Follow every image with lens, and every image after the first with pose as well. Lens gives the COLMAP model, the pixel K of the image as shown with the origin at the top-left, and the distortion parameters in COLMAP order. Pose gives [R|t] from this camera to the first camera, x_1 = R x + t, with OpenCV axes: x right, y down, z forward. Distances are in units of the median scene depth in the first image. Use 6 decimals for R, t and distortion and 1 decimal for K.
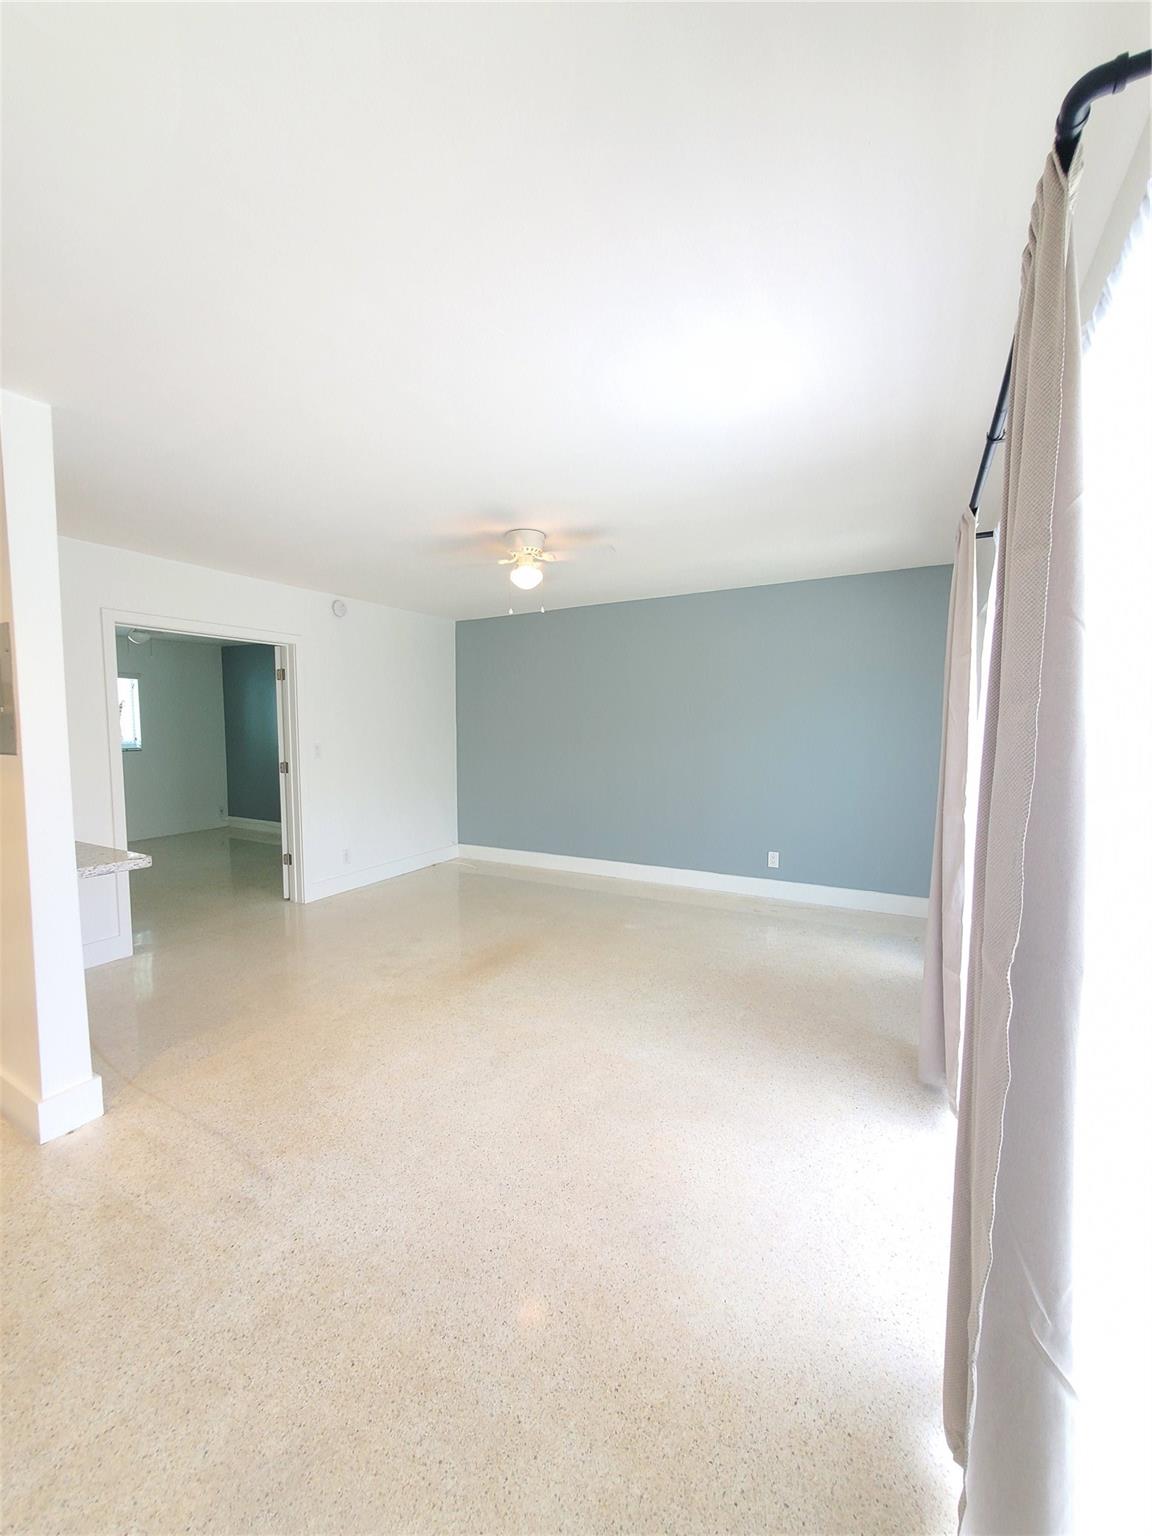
lens RADIAL K [[612.7, 0, 559.3], [0, 612.7, 766.2], [0, 0, 1]] dist [0.000028, -0.000052]
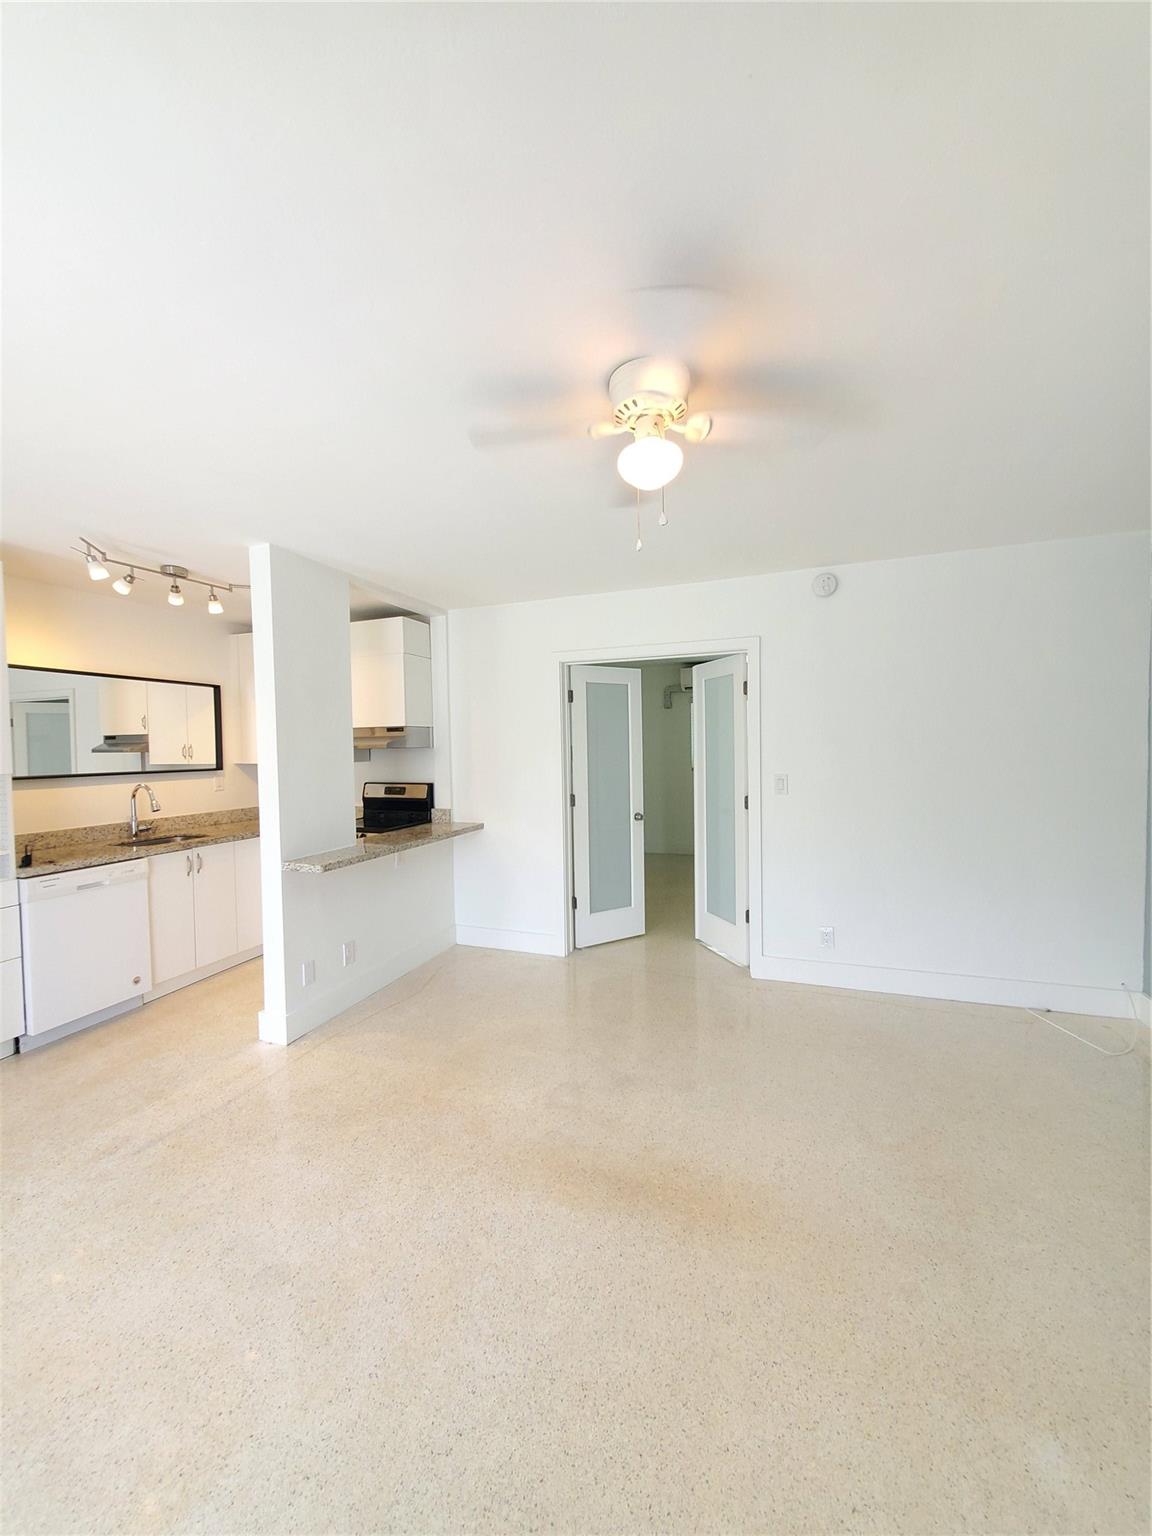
lens RADIAL K [[612.7, 0, 559.3], [0, 612.7, 766.2], [0, 0, 1]] dist [0.000028, -0.000052]
pose [[0.154889, 0.035611, -0.987290, 0.586924], [-0.049488, 0.998375, 0.028247, -0.105984], [0.986692, 0.044484, 0.156400, 1.176195]]
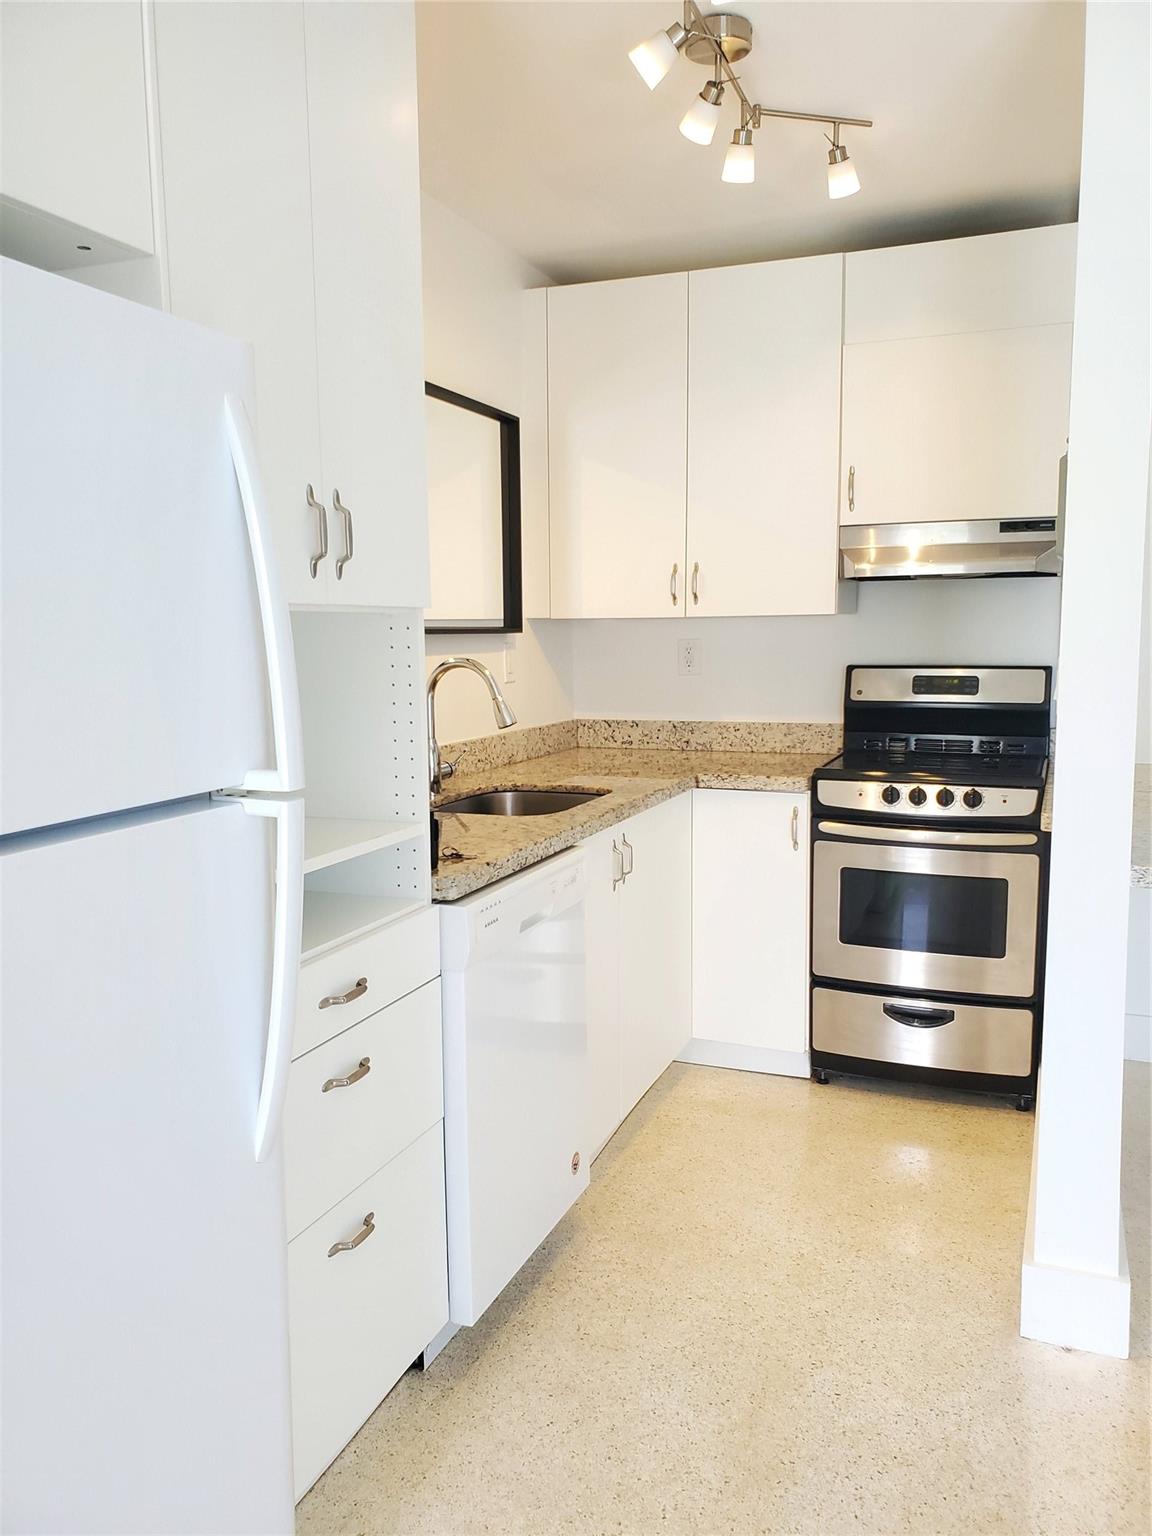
lens RADIAL K [[1194.4, 0, 576.0], [0, 1194.4, 768.0], [0, 0, 1]] dist [0.004788, 0.005117]
pose [[0.138687, 0.118970, -0.983164, 0.086681], [-0.055565, 0.992129, 0.112217, 0.004077], [0.988776, 0.039067, 0.144206, 0.340798]]
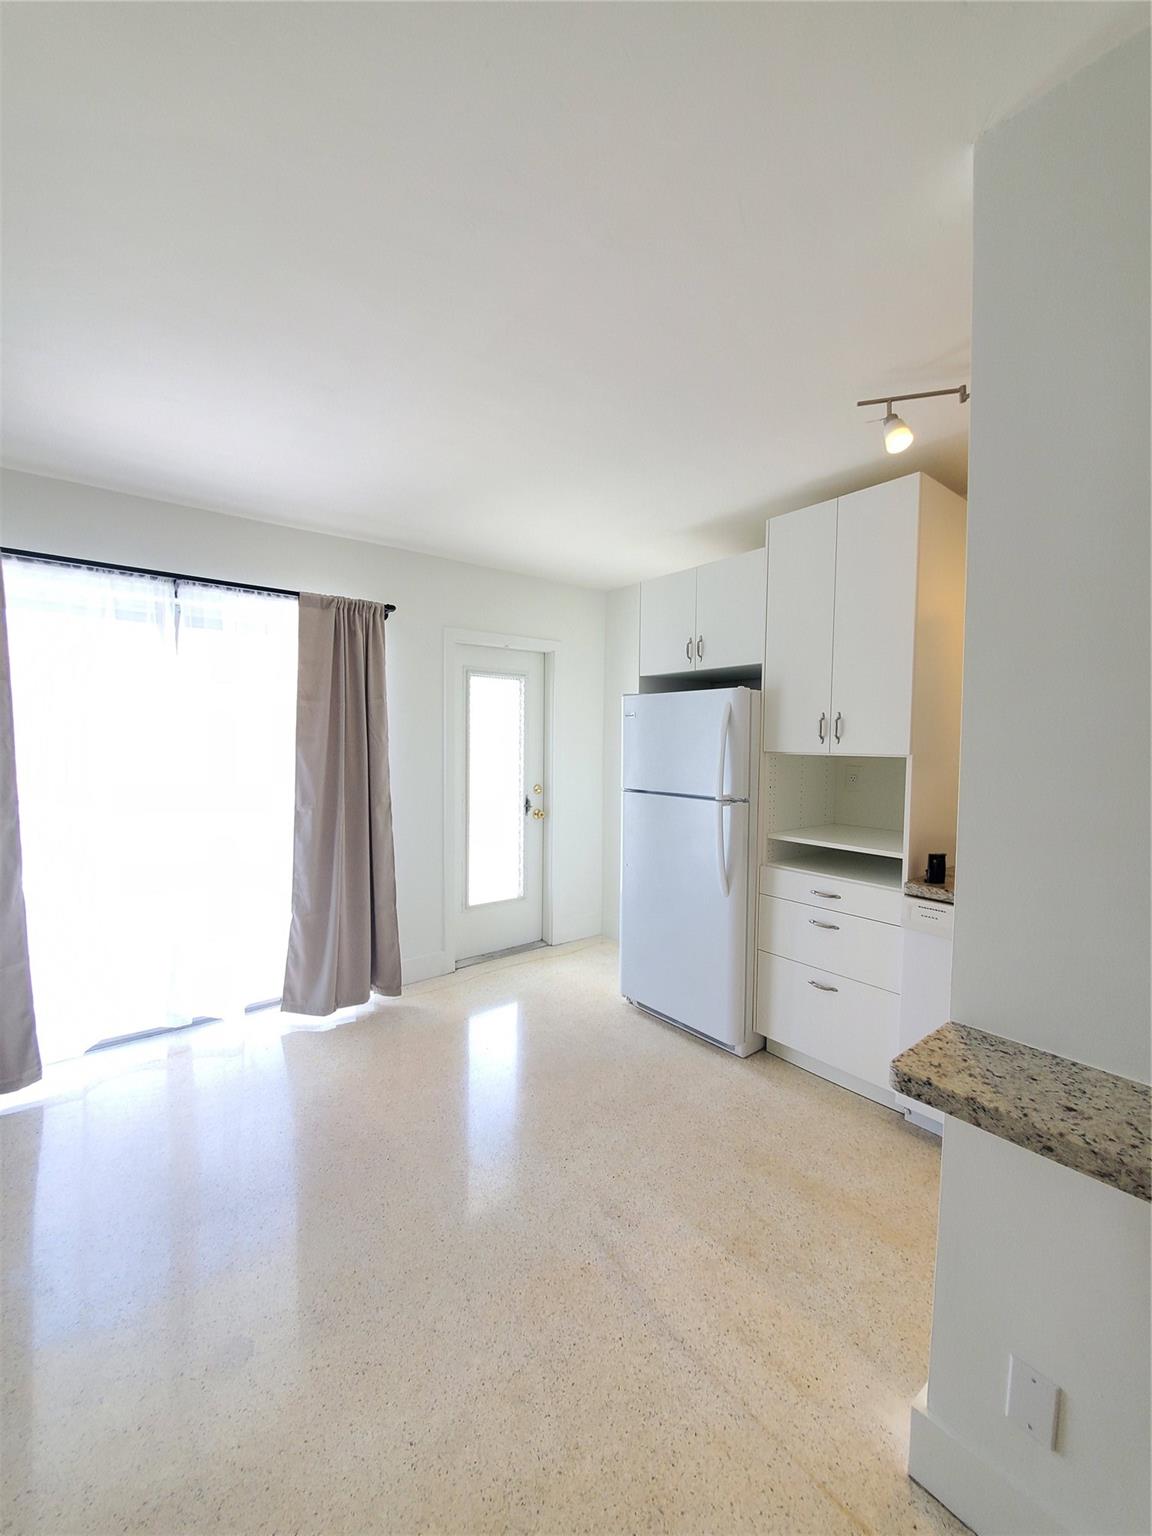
lens RADIAL K [[612.7, 0, 559.3], [0, 612.7, 766.2], [0, 0, 1]] dist [0.000028, -0.000052]
pose [[-0.927914, -0.016064, 0.372448, -0.562676], [0.024867, 0.994179, 0.104832, -0.096137], [-0.371964, 0.106537, -0.922113, 1.334593]]
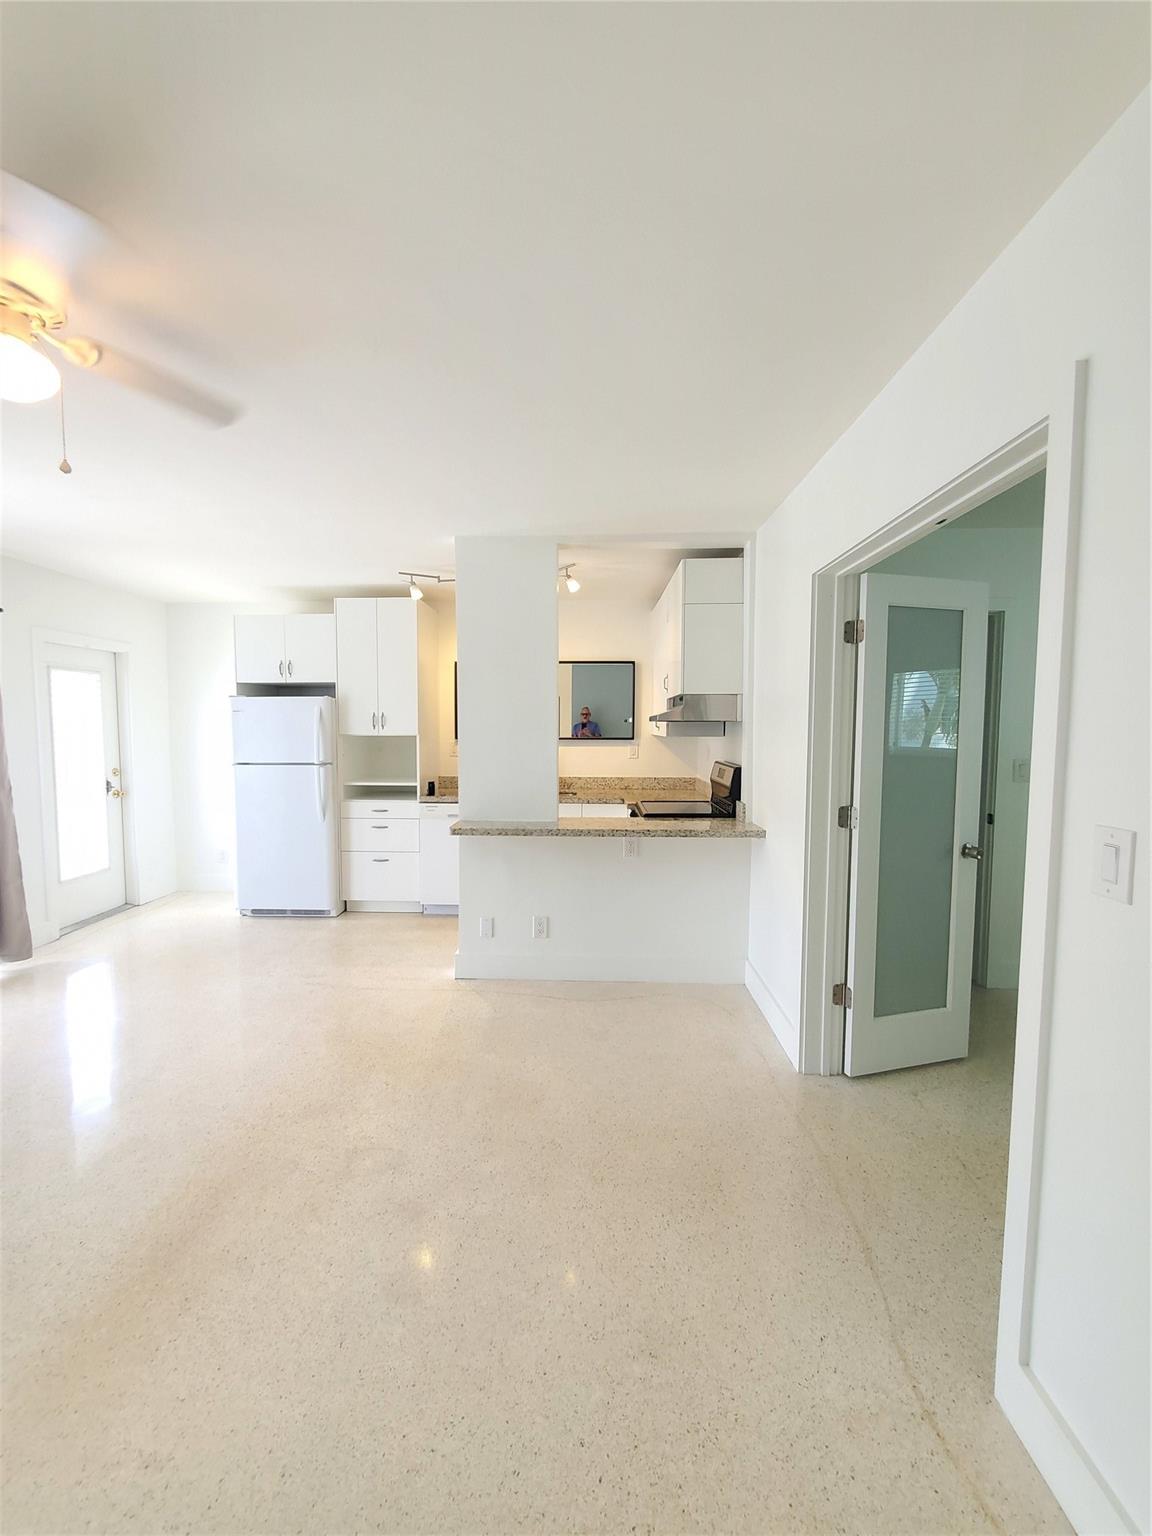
lens RADIAL K [[612.7, 0, 559.3], [0, 612.7, 766.2], [0, 0, 1]] dist [0.000028, -0.000052]
pose [[-0.888612, 0.037319, -0.457140, -0.246992], [-0.024855, 0.991302, 0.129239, -0.157338], [0.457986, 0.126205, -0.879955, 2.111054]]
